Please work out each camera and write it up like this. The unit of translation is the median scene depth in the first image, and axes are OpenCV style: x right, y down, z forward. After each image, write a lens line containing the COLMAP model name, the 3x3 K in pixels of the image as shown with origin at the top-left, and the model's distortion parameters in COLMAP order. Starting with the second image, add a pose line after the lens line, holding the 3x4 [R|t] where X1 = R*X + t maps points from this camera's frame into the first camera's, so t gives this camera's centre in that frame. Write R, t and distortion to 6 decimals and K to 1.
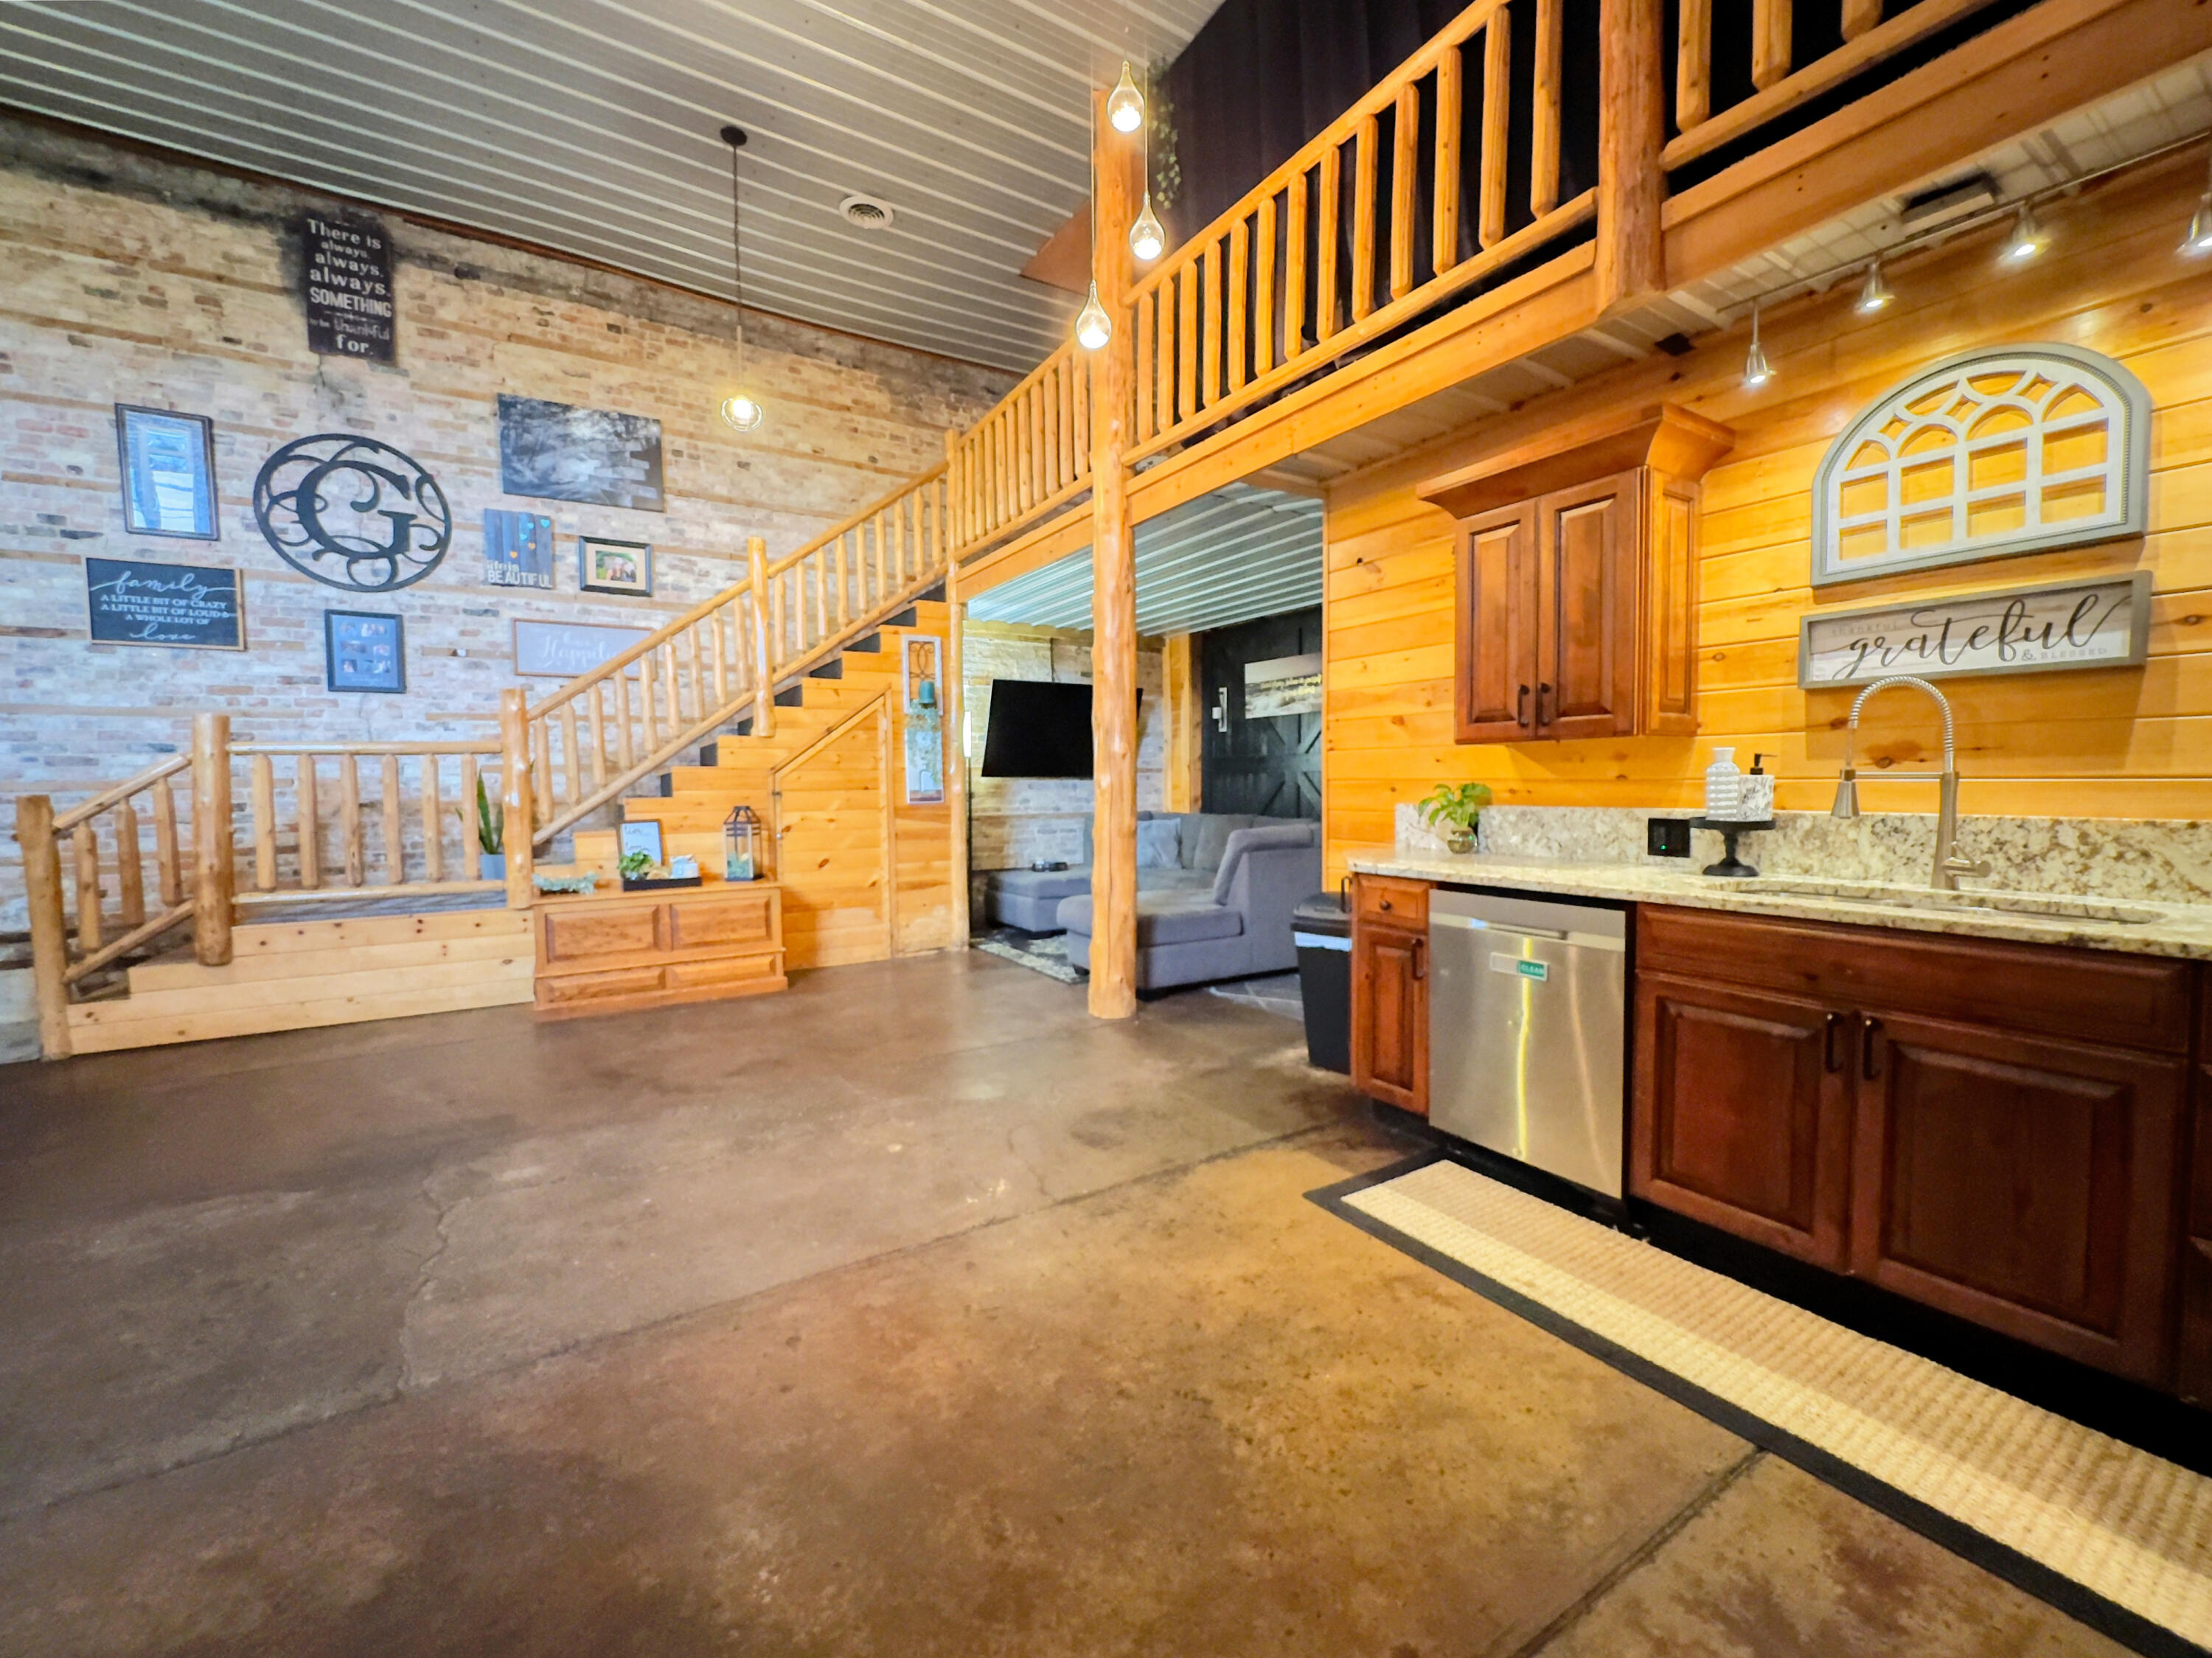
lens RADIAL K [[889.4, 0, 1108.8], [0, 889.4, 826.1], [0, 0, 1]] dist [-0.001593, -0.000241]
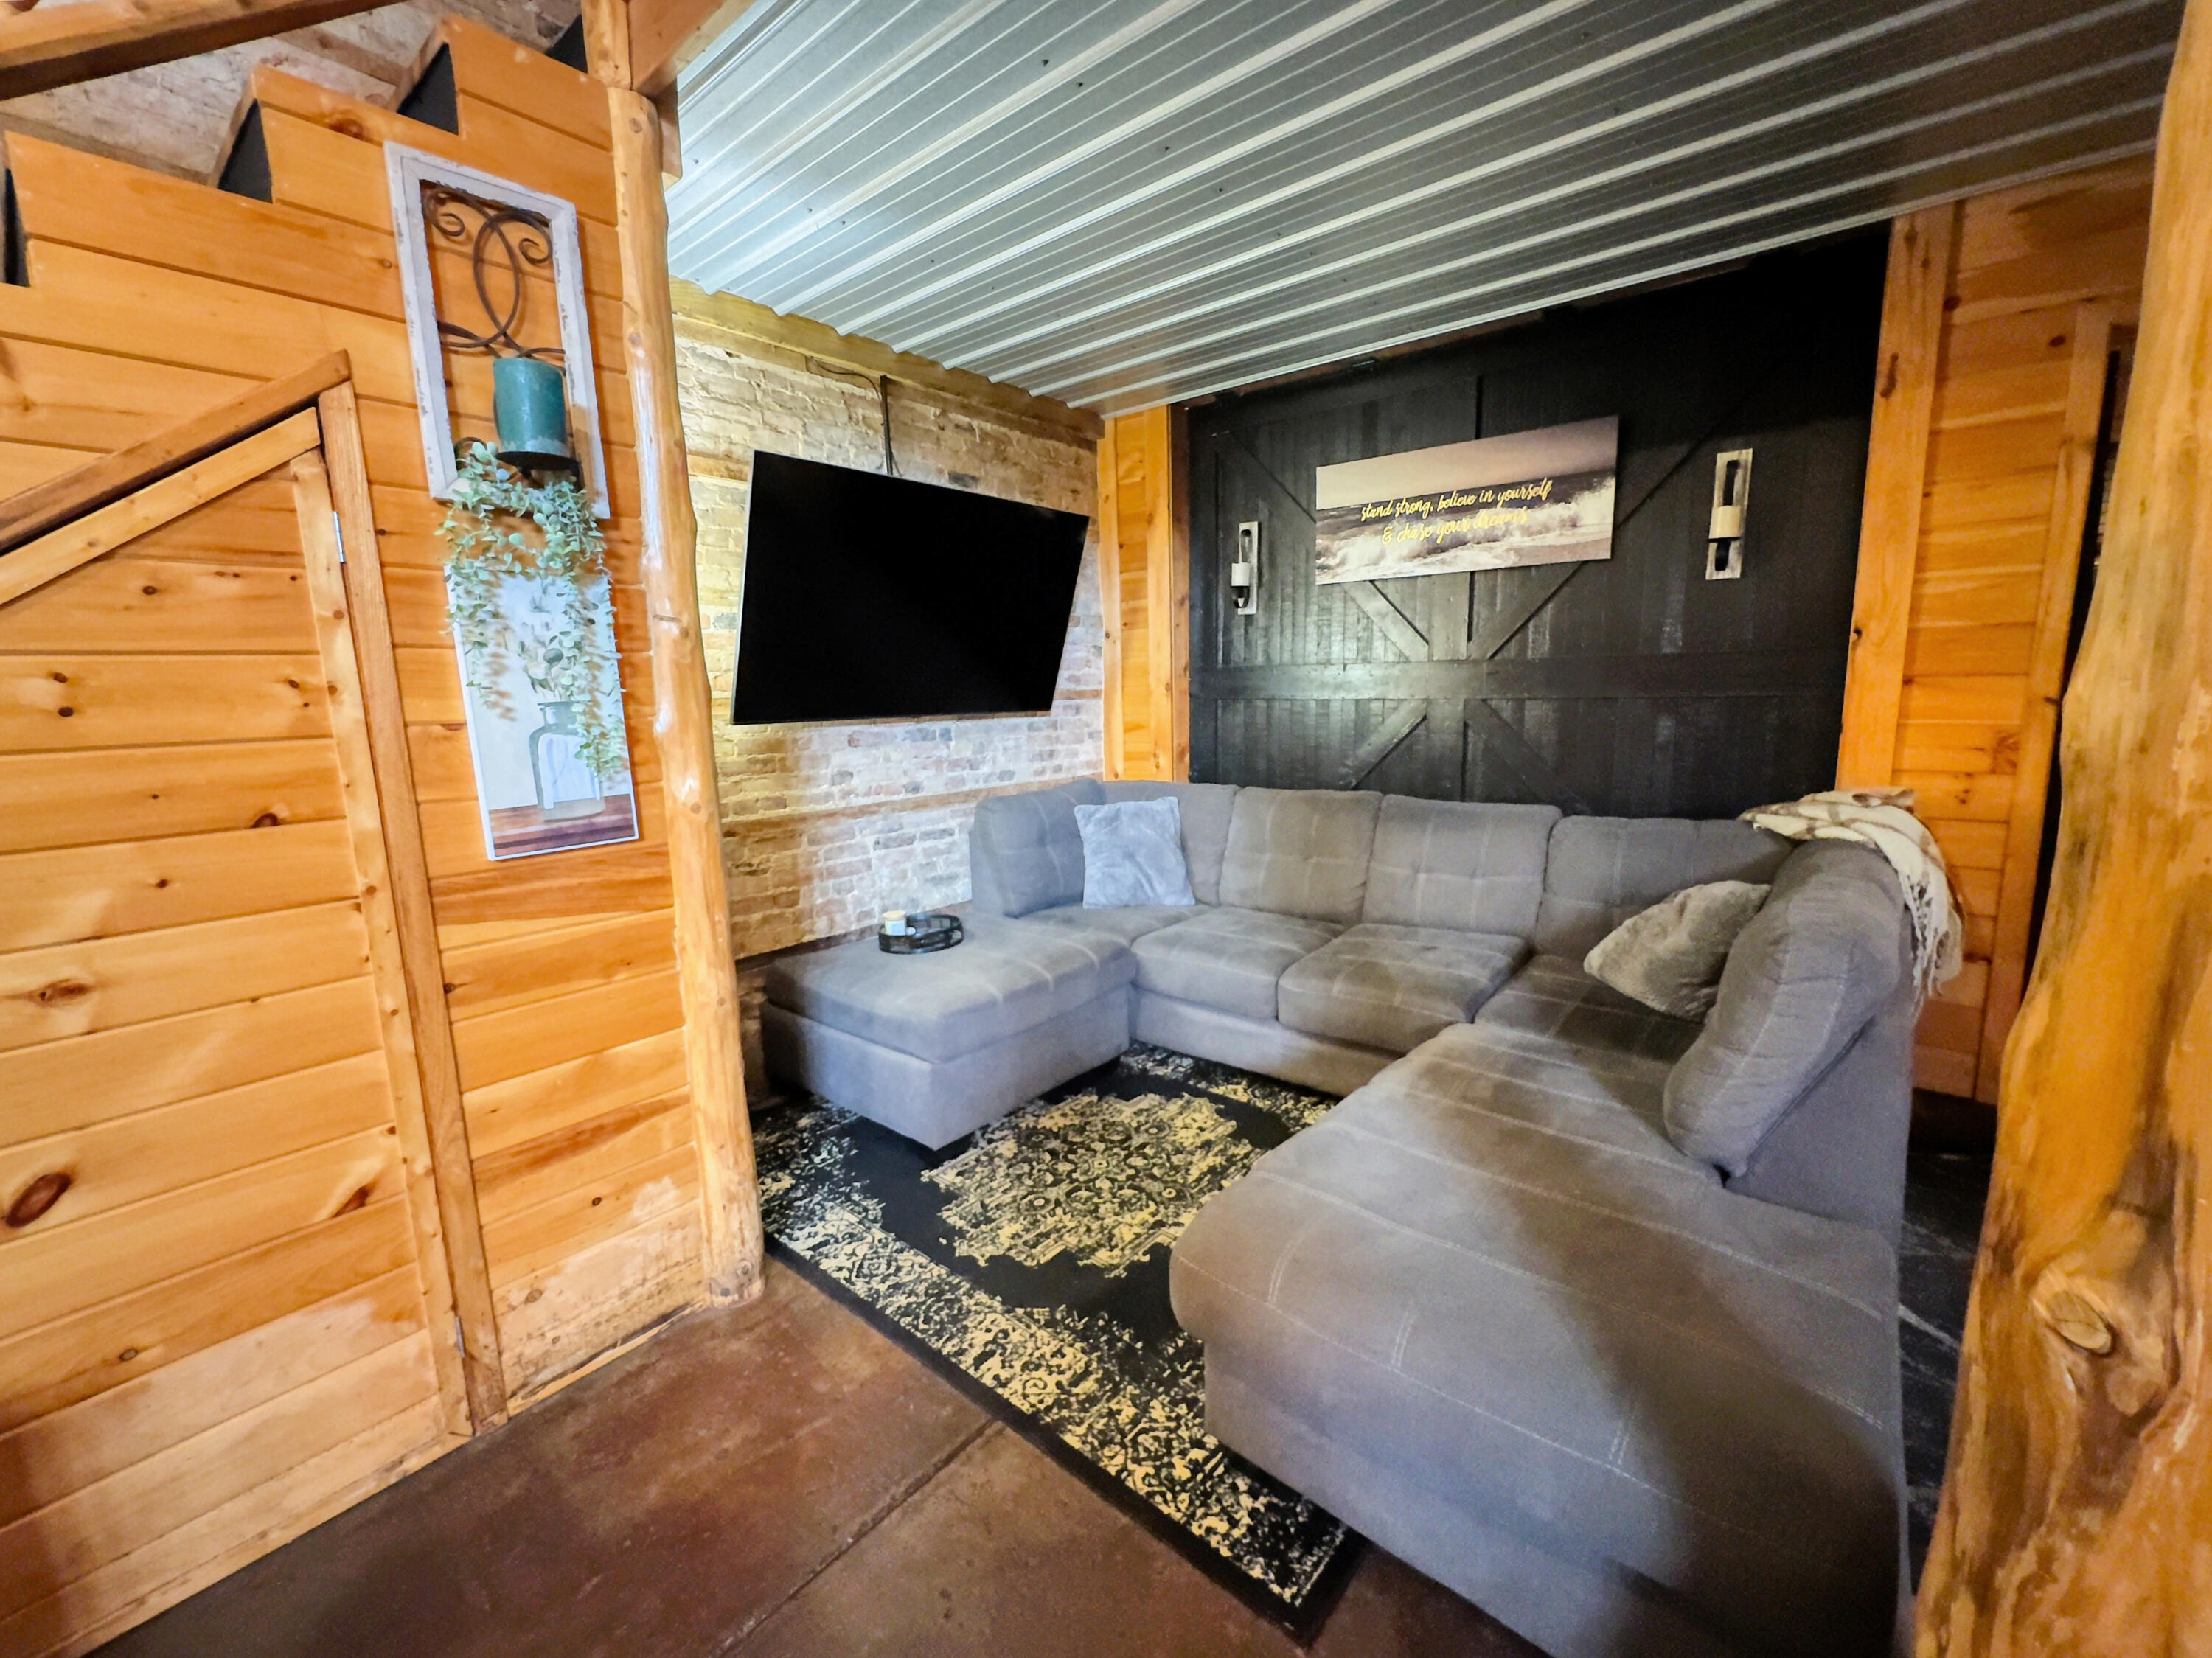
lens RADIAL K [[894.7, 0, 1106.0], [0, 894.7, 829.0], [0, 0, 1]] dist [-0.002640, -0.000122]
pose [[0.948241, -0.062187, 0.311403, -0.128089], [0.028829, 0.993447, 0.110603, -0.054519], [-0.316241, -0.095900, 0.943819, 0.656352]]
